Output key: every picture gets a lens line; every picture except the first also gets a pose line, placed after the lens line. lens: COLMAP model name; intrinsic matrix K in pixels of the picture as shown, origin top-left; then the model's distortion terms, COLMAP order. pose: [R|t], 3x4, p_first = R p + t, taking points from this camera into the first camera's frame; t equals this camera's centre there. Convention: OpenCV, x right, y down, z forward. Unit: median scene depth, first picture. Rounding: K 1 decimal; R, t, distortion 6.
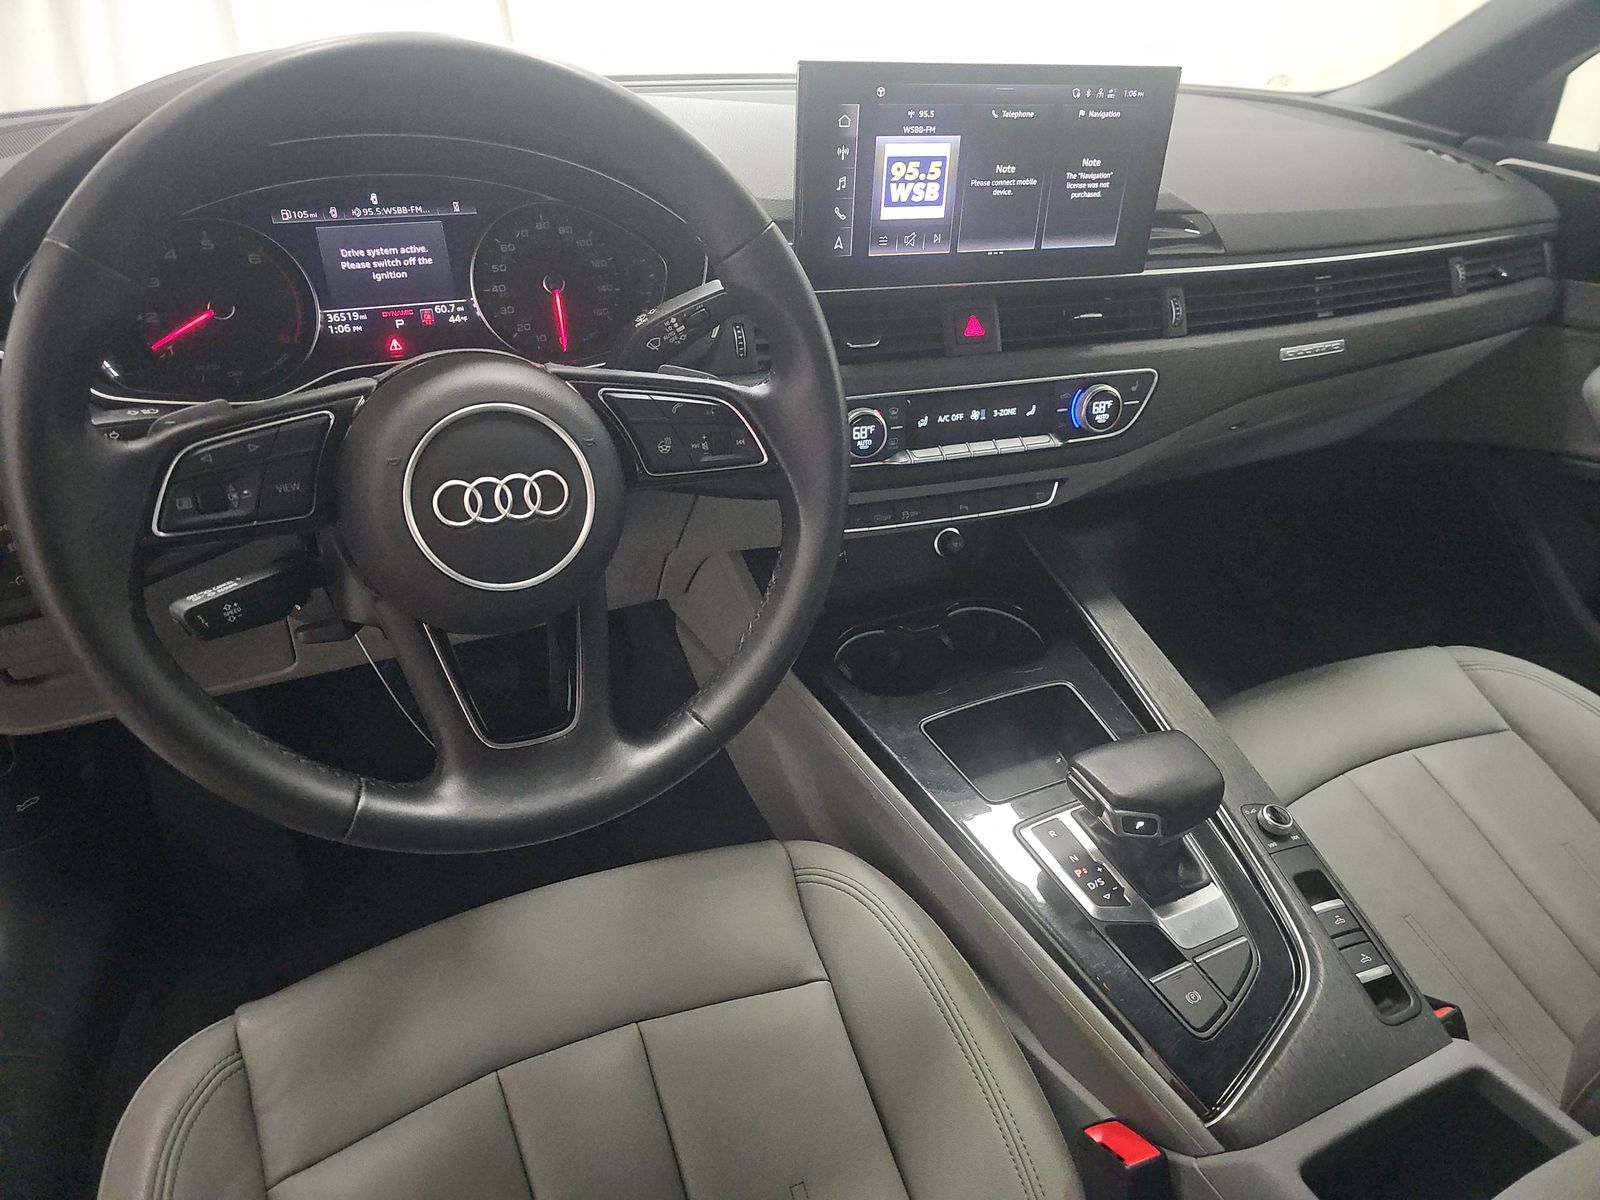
lens RADIAL K [[1050.0, 0, 800.0], [0, 1050.0, 600.0], [0, 0, 1]] dist [0.037457, -0.055738]
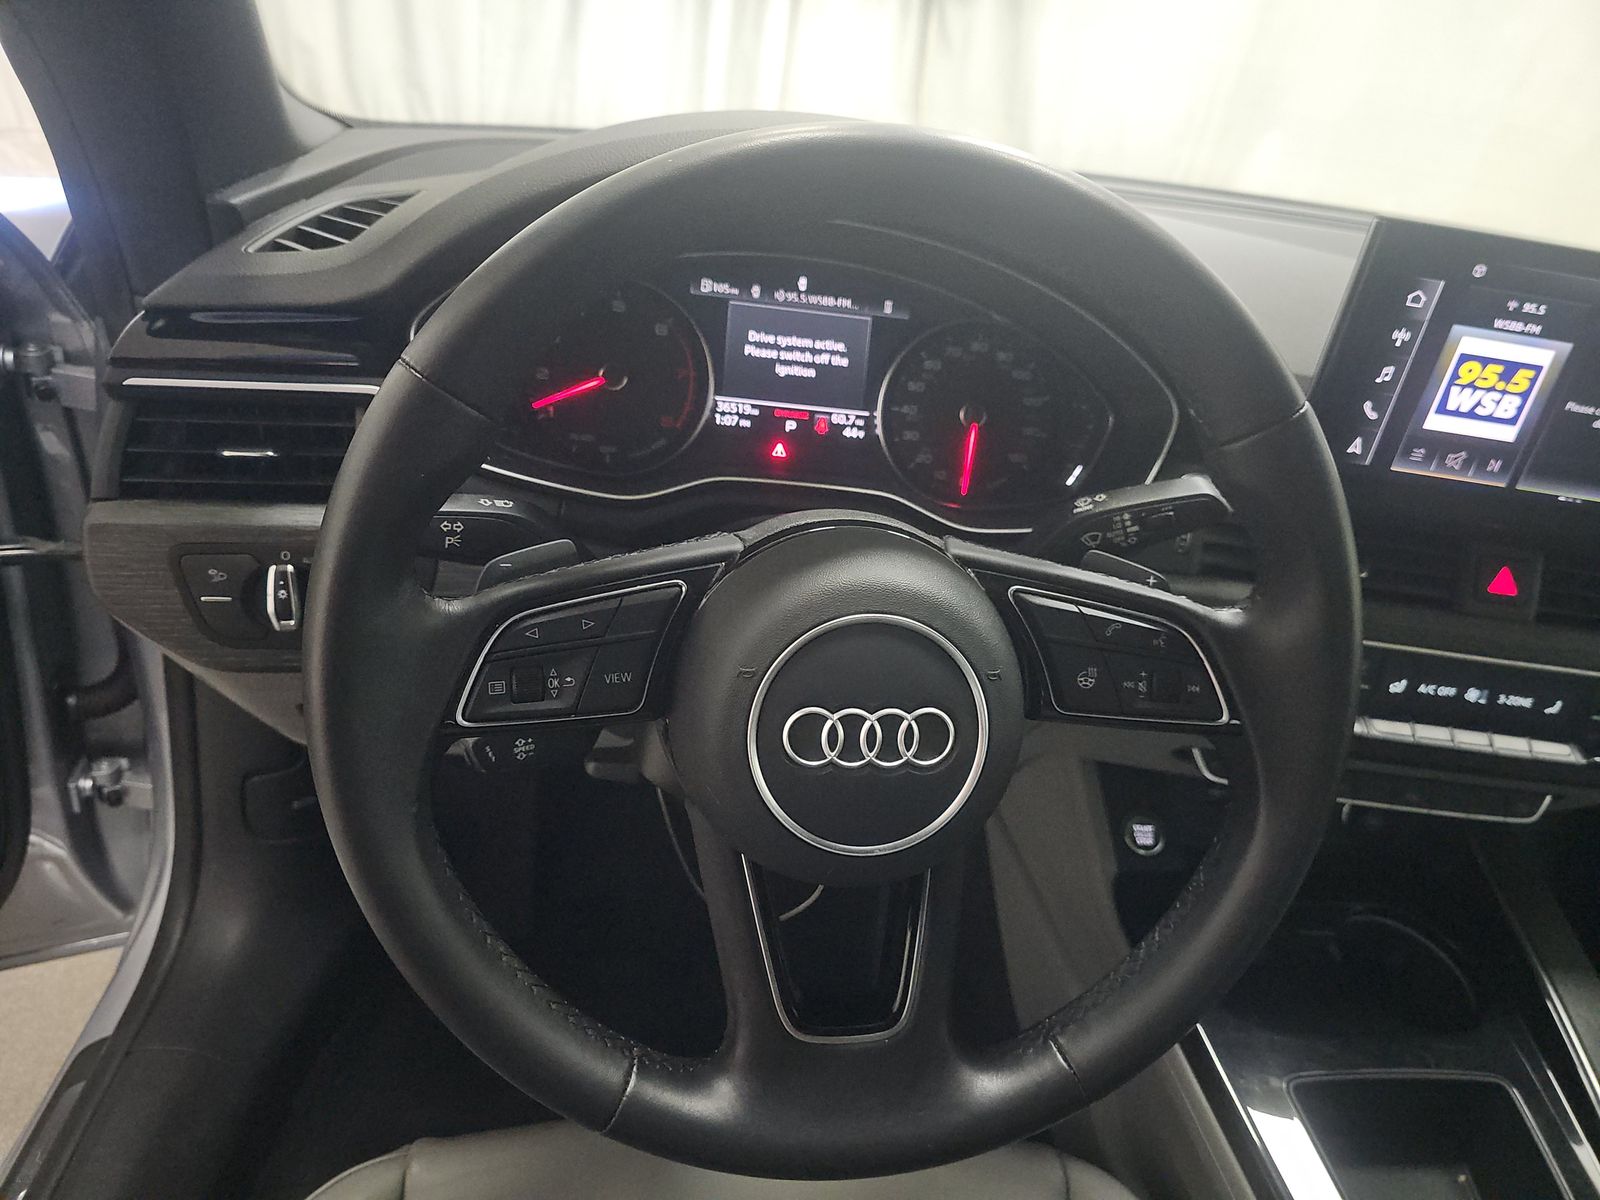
lens RADIAL K [[1050.0, 0, 800.0], [0, 1050.0, 600.0], [0, 0, 1]] dist [0.037457, -0.055738]
pose [[0.929842, 0.257526, -0.262821, -0.107894], [-0.270377, 0.962663, -0.013306, -0.115148], [0.249581, 0.083433, 0.964753, 0.178663]]
